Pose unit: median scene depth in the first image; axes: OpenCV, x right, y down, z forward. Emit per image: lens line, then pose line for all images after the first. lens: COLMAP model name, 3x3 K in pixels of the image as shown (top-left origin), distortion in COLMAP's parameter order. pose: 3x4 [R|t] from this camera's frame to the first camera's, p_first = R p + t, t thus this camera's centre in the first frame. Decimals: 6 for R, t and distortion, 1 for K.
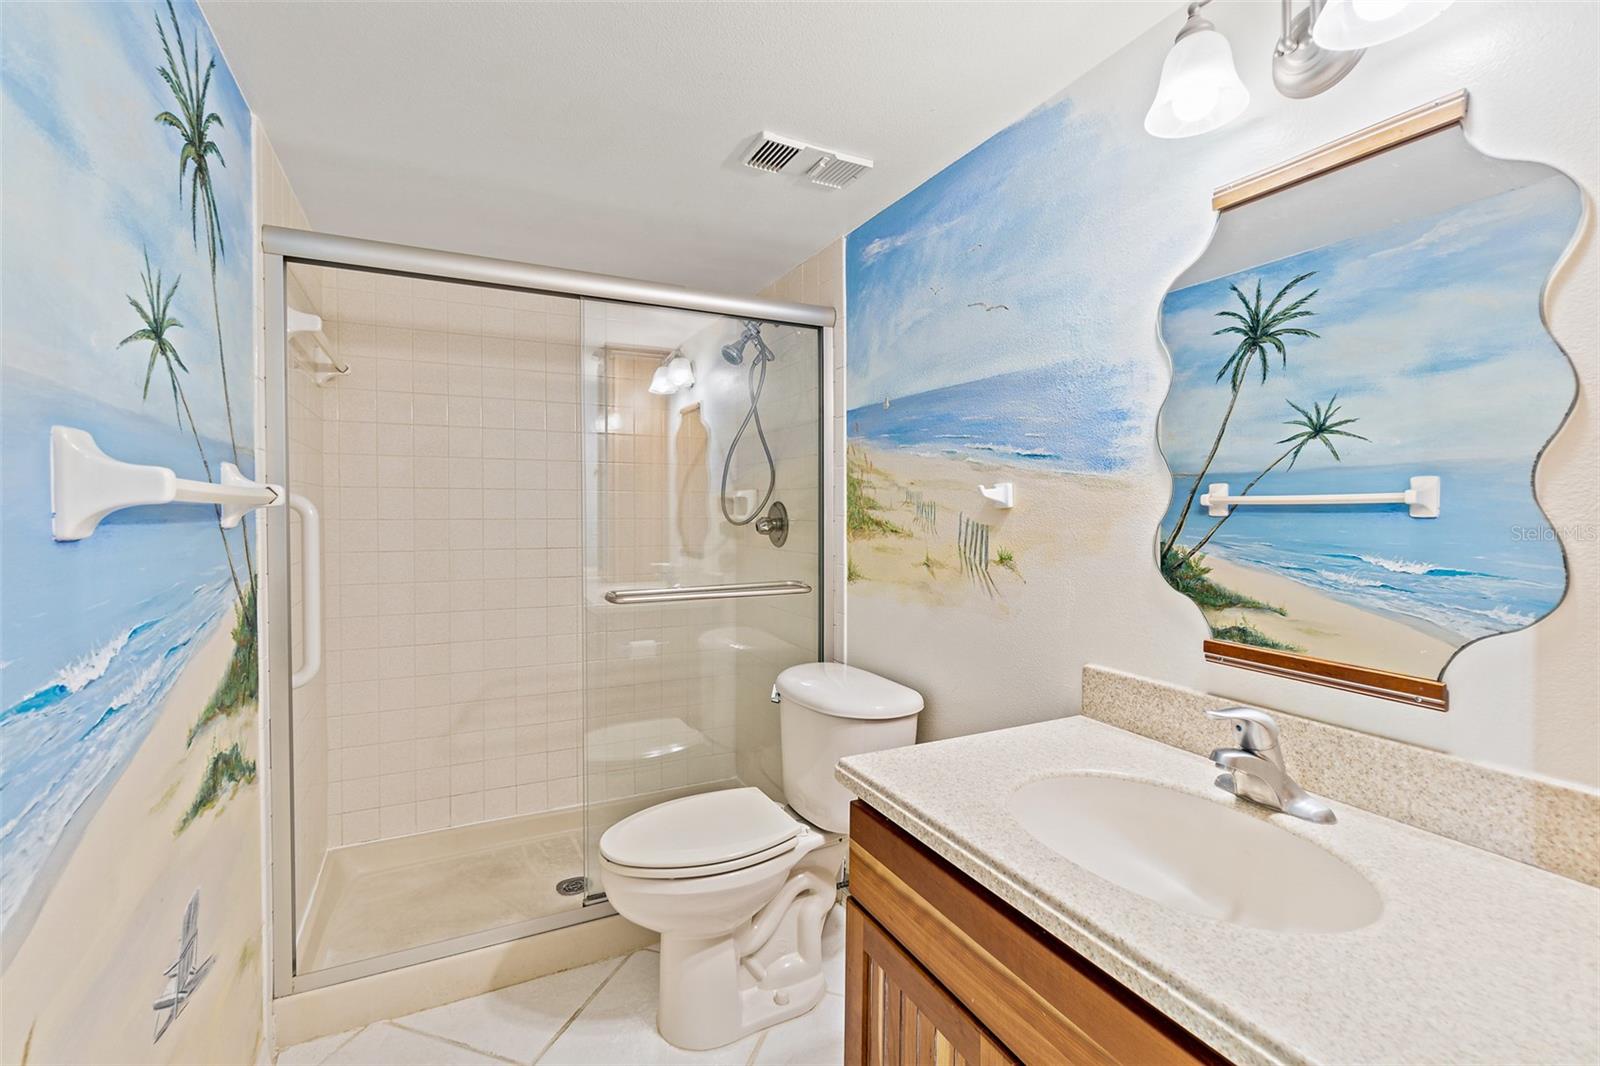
lens RADIAL K [[690.0, 0, 790.2], [0, 690.0, 523.7], [0, 0, 1]] dist [-0.009434, -0.000352]
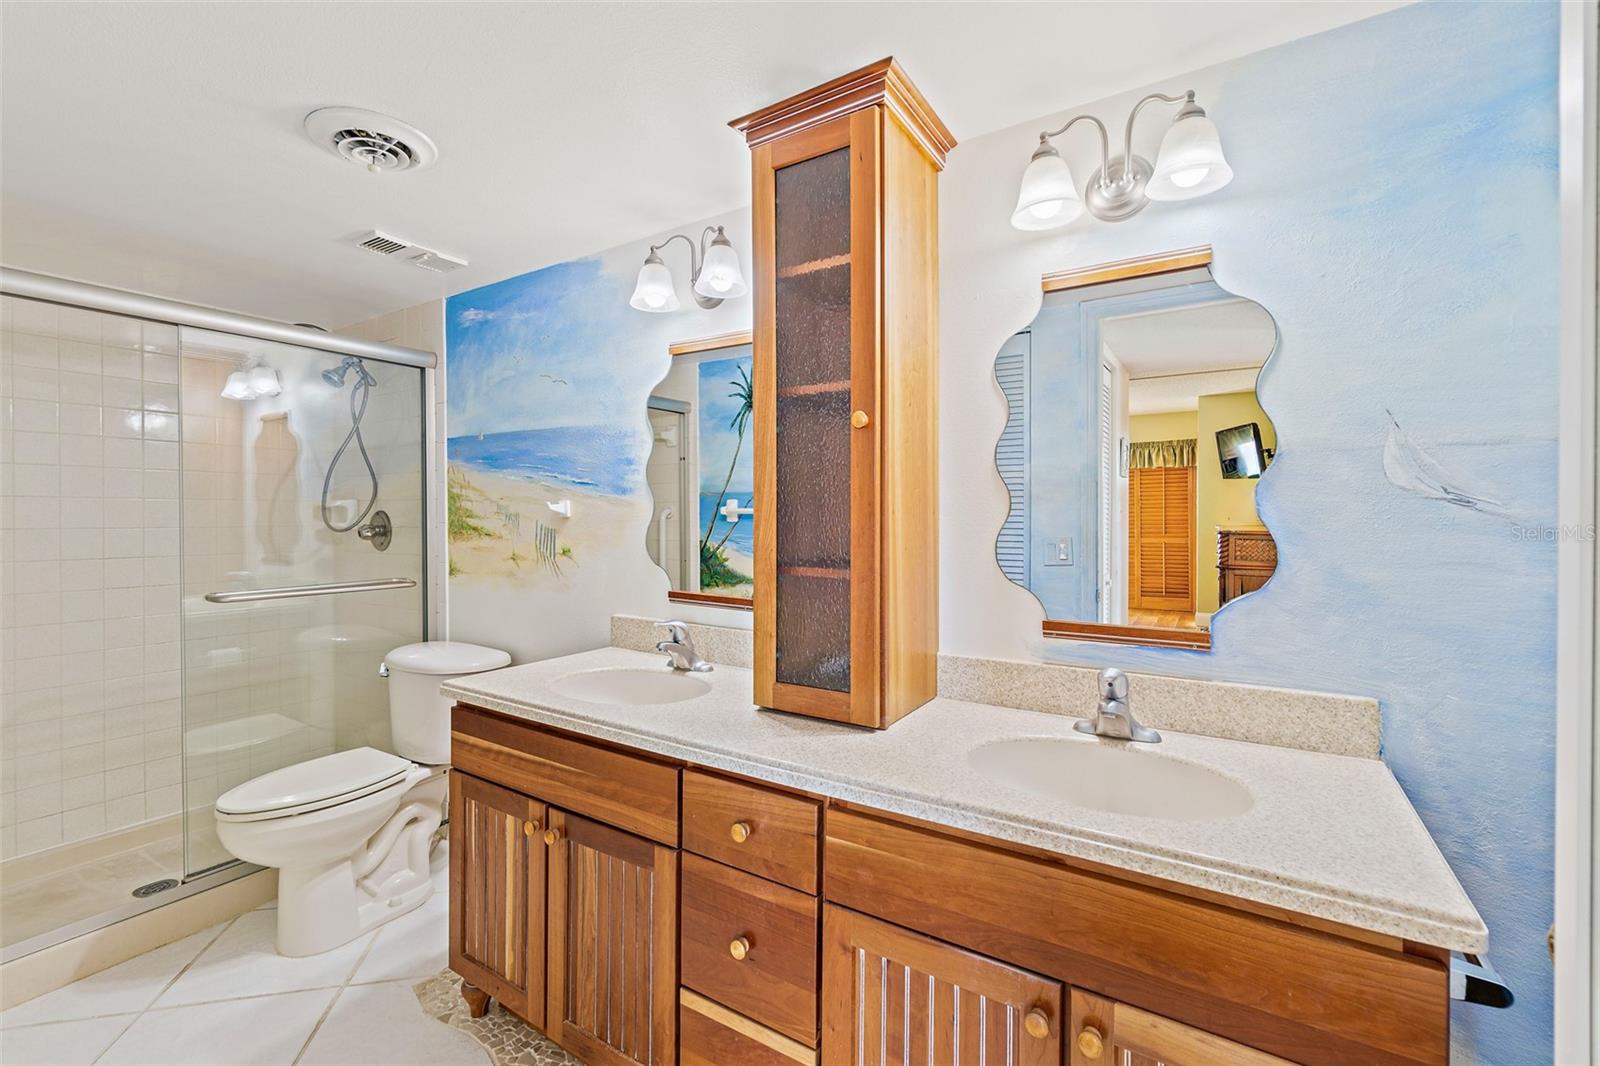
lens RADIAL K [[690.0, 0, 790.2], [0, 690.0, 523.7], [0, 0, 1]] dist [-0.009434, -0.000352]
pose [[0.856810, -0.005915, 0.515598, -0.031513], [0.010606, 0.999925, -0.006155, 0.004289], [-0.515523, 0.010742, 0.856809, -0.417499]]
